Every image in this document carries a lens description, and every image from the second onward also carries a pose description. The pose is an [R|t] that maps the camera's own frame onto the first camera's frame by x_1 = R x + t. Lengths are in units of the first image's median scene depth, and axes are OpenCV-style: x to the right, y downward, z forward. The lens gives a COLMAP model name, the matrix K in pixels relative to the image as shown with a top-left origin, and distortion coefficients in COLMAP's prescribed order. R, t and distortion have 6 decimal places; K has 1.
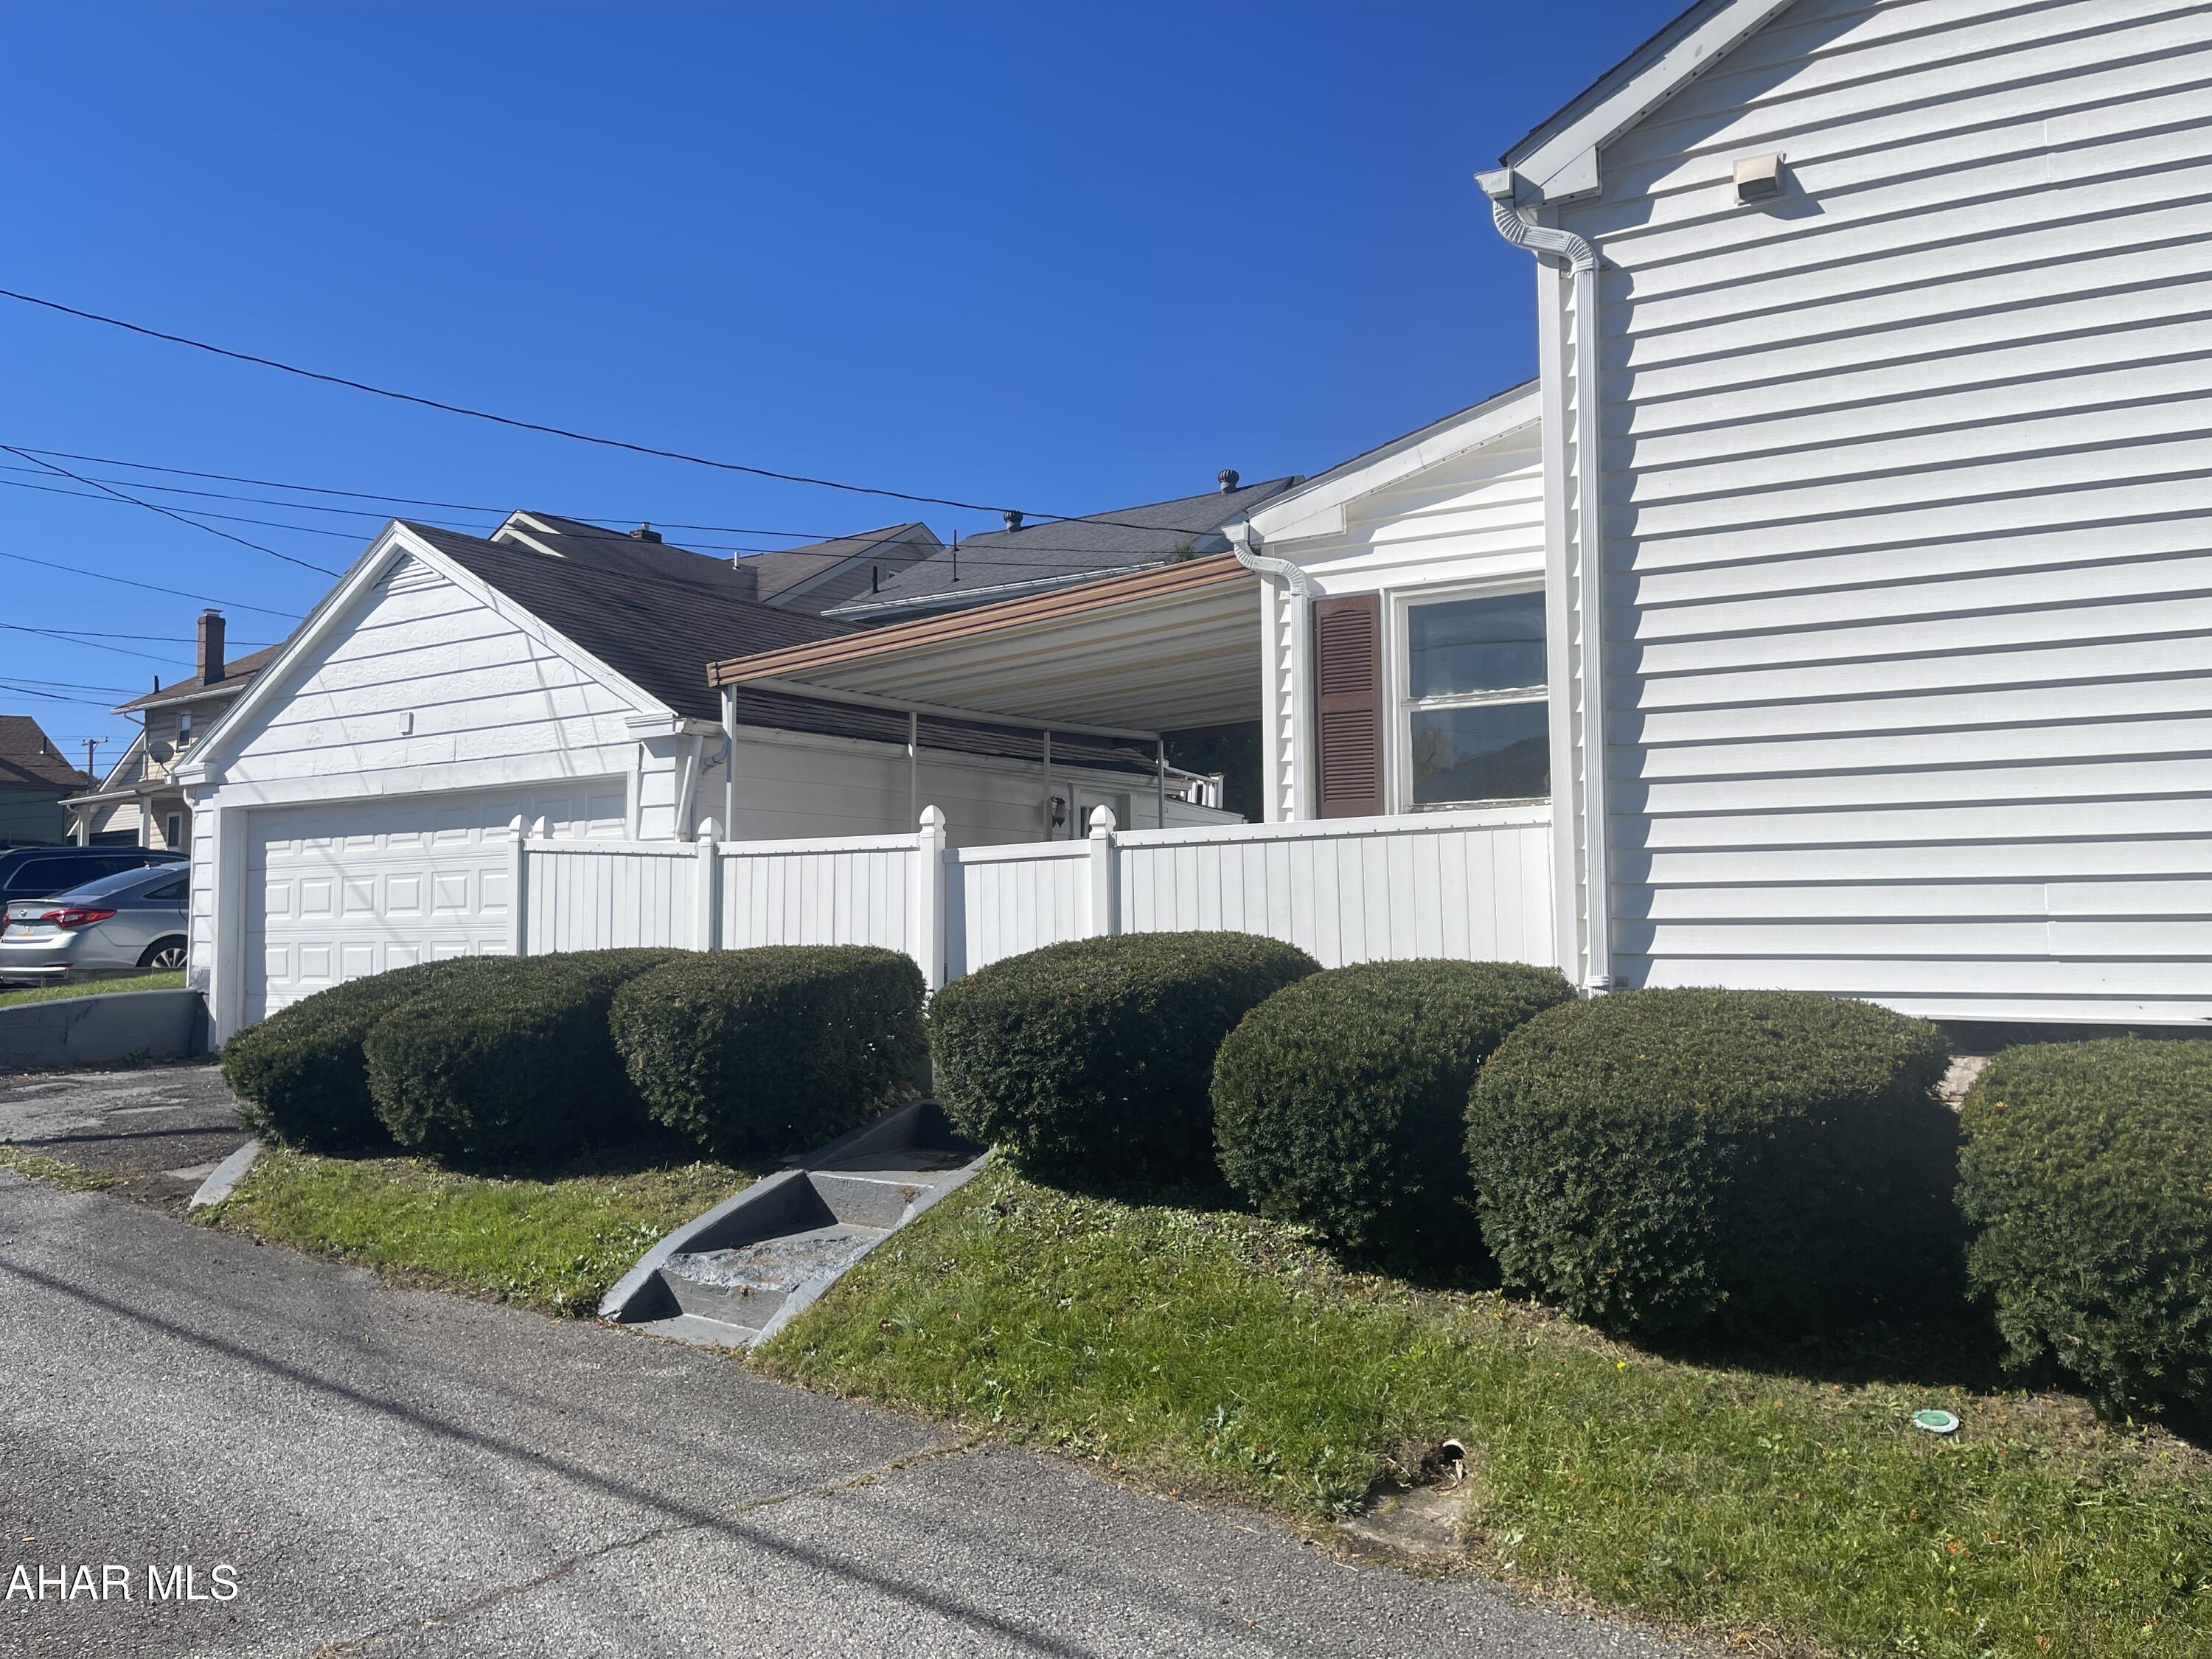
lens RADIAL K [[1671.7, 0, 1105.9], [0, 1671.7, 819.3], [0, 0, 1]] dist [0.041510, -0.042691]
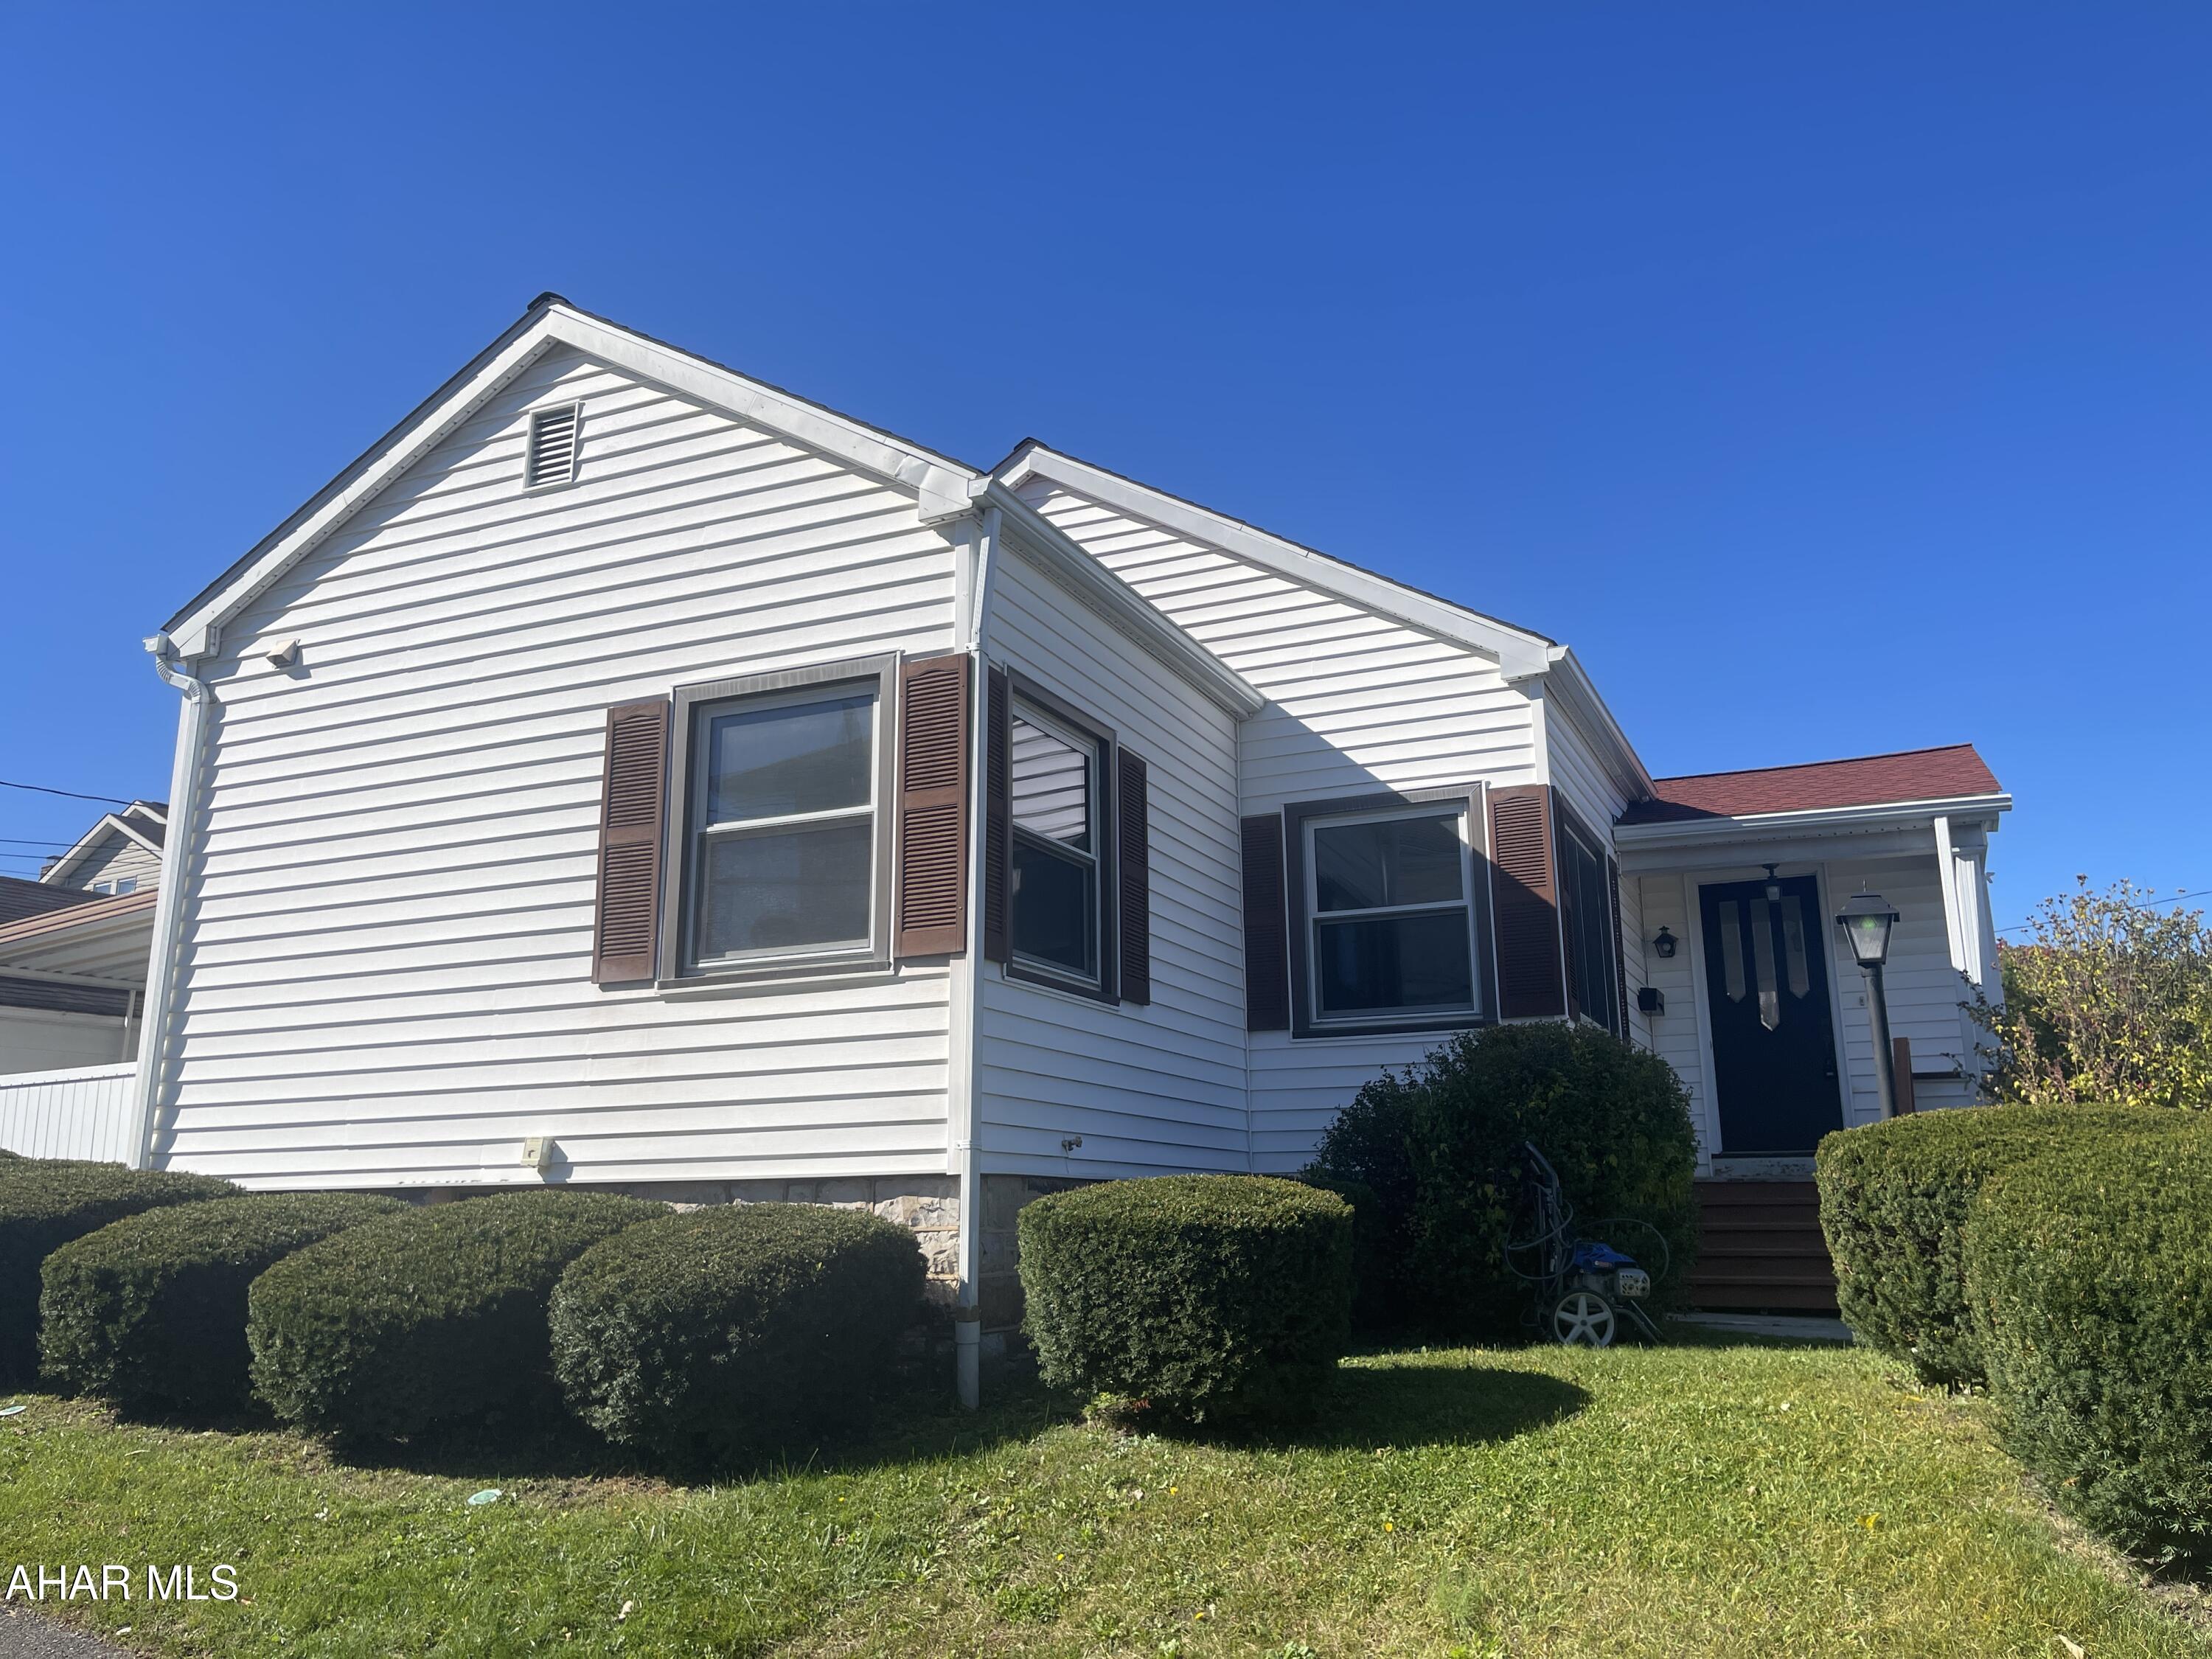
lens RADIAL K [[1671.7, 0, 1108.4], [0, 1671.7, 837.4], [0, 0, 1]] dist [0.041510, -0.042691]
pose [[0.995334, 0.021511, 0.094060, 0.960176], [-0.005785, 0.986384, -0.164357, 0.043724], [-0.096314, 0.163046, 0.981906, -0.569268]]
